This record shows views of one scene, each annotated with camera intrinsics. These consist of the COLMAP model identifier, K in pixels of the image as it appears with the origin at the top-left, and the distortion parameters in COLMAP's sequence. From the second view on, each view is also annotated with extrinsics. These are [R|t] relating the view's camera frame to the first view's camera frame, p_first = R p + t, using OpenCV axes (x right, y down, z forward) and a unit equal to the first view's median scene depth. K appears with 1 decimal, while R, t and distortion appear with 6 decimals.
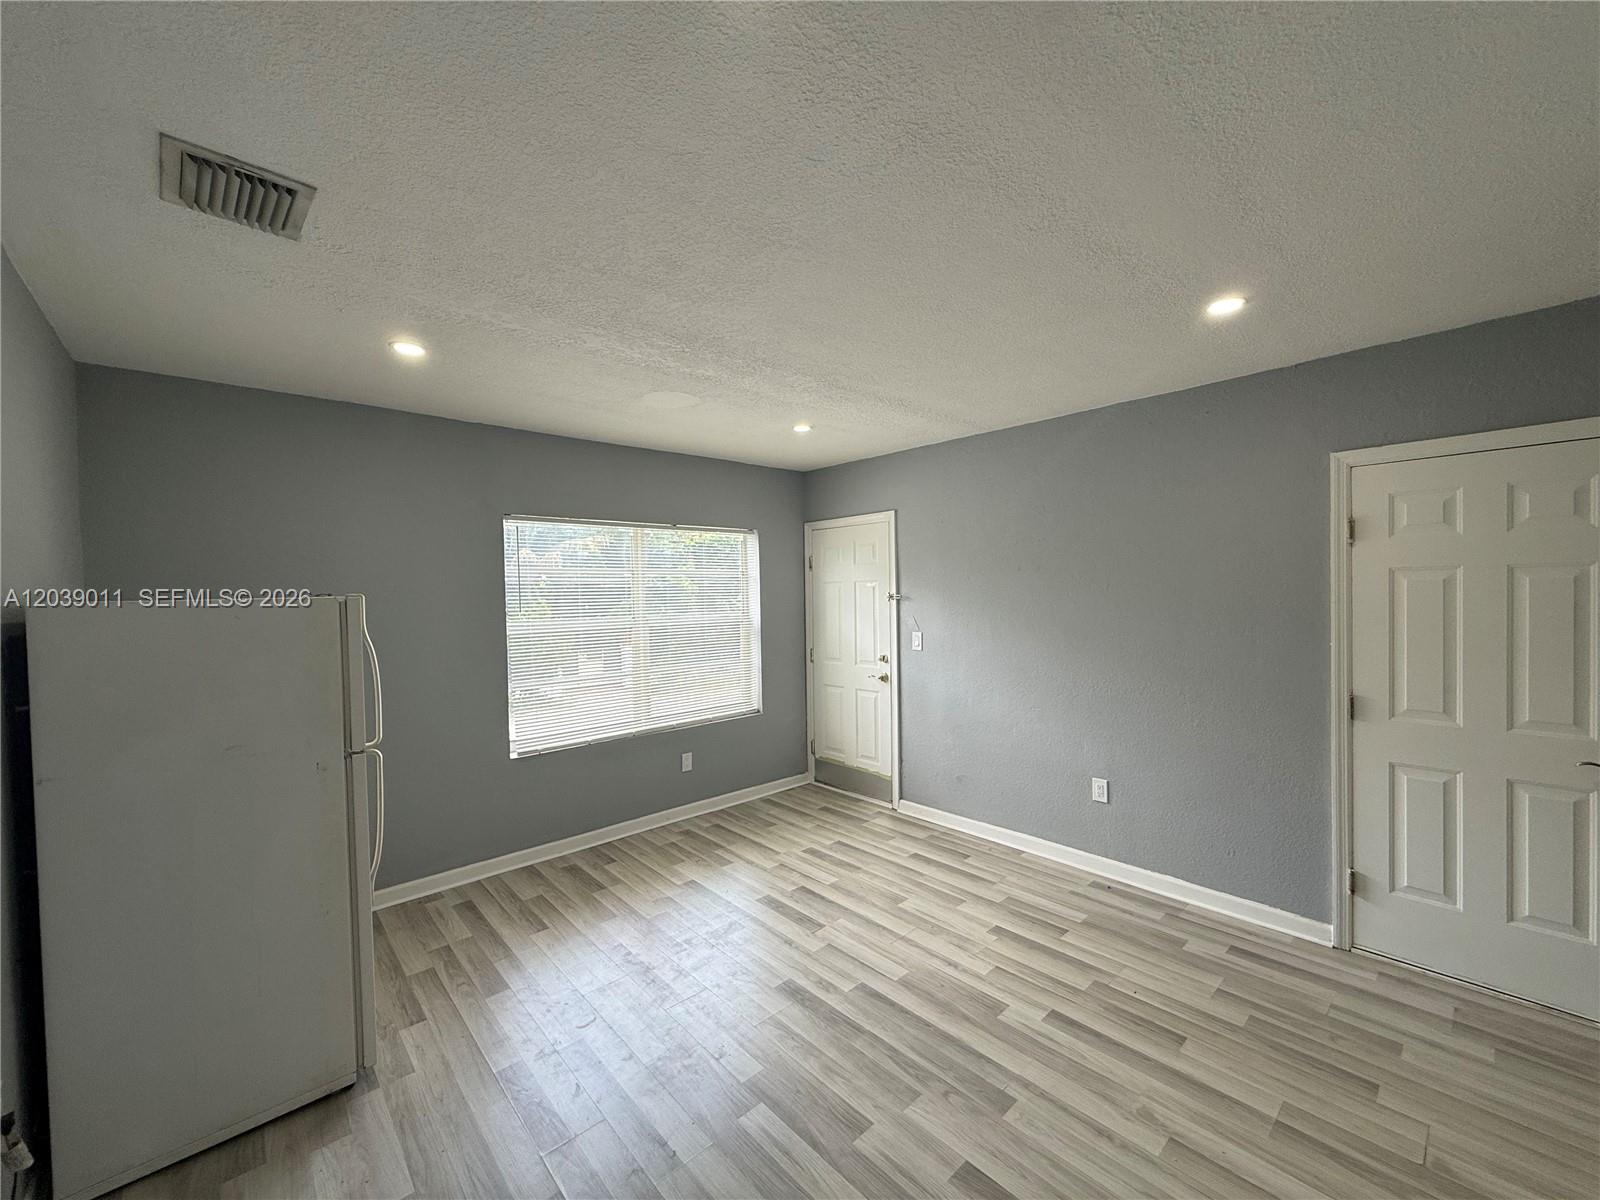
lens RADIAL K [[640.2, 0, 798.3], [0, 640.2, 600.4], [0, 0, 1]] dist [0.001634, 0.000553]
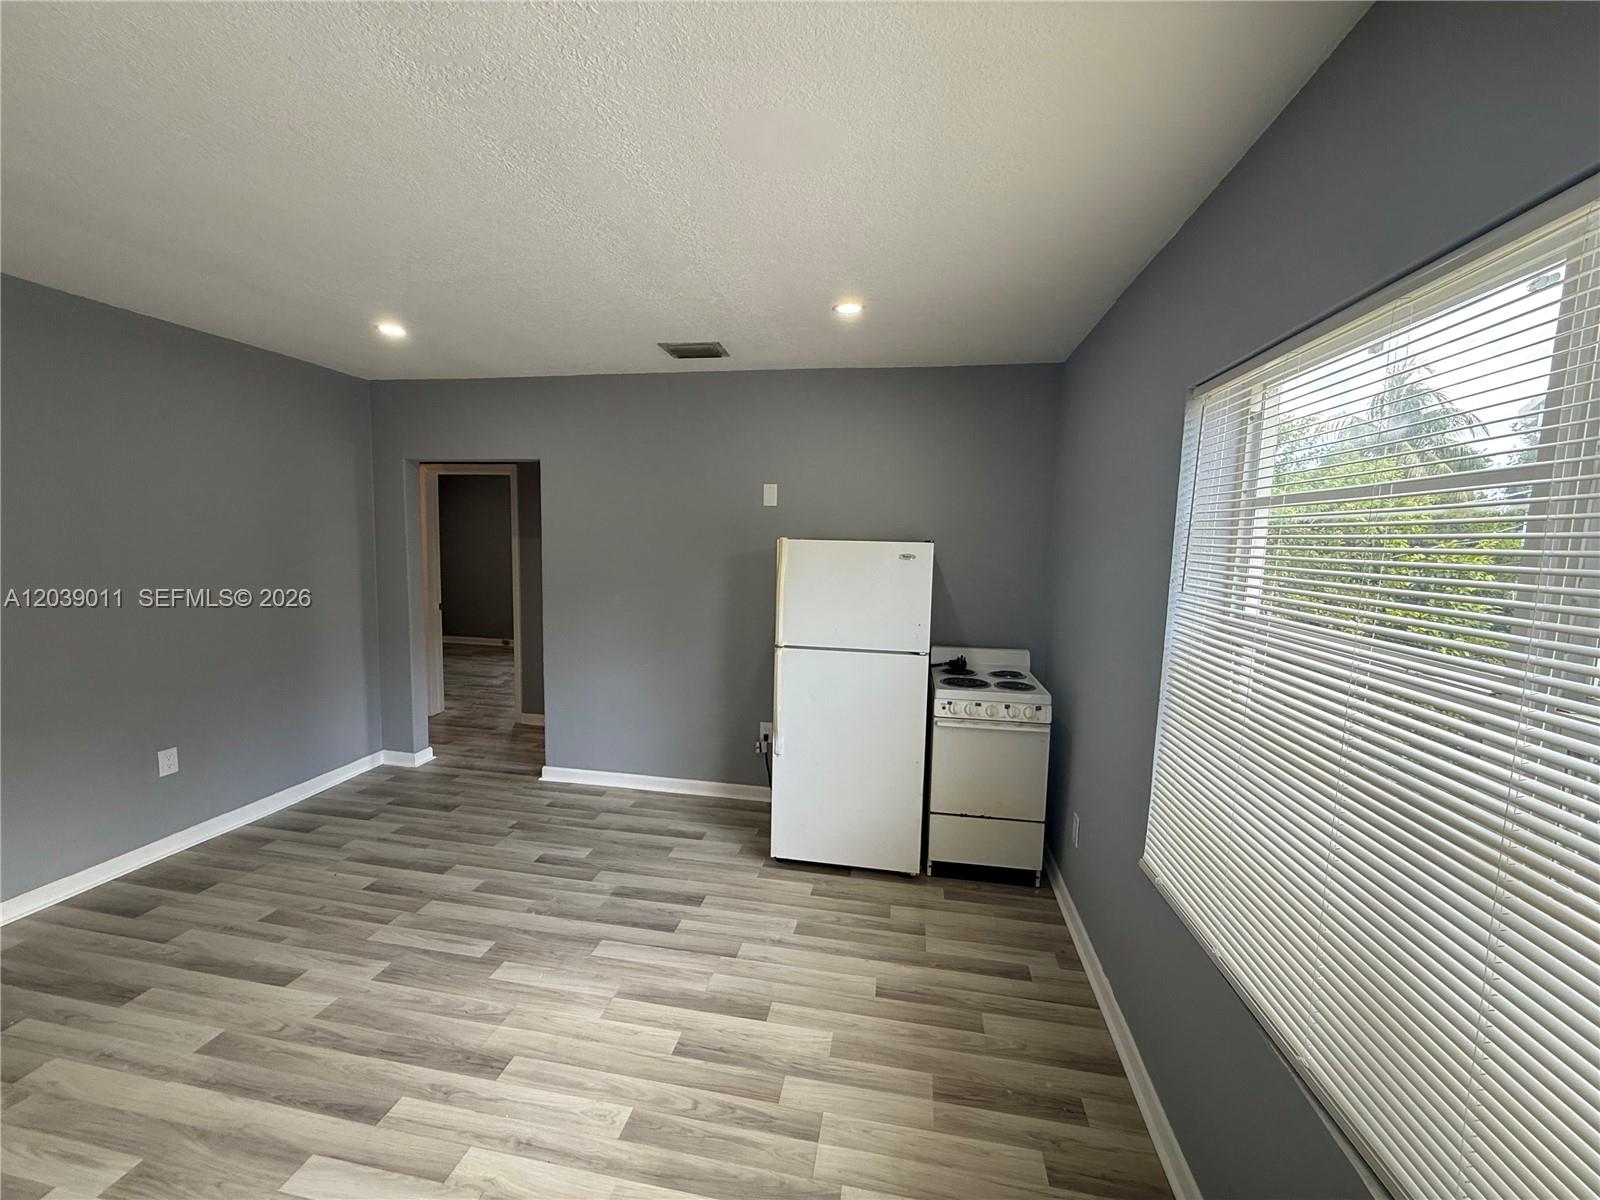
lens RADIAL K [[640.2, 0, 797.4], [0, 640.2, 600.1], [0, 0, 1]] dist [0.001634, 0.000553]
pose [[-0.792533, 0.055982, -0.607254, 0.141088], [-0.027327, 0.991517, 0.127072, -0.047242], [0.609216, 0.117303, -0.784280, 1.909879]]
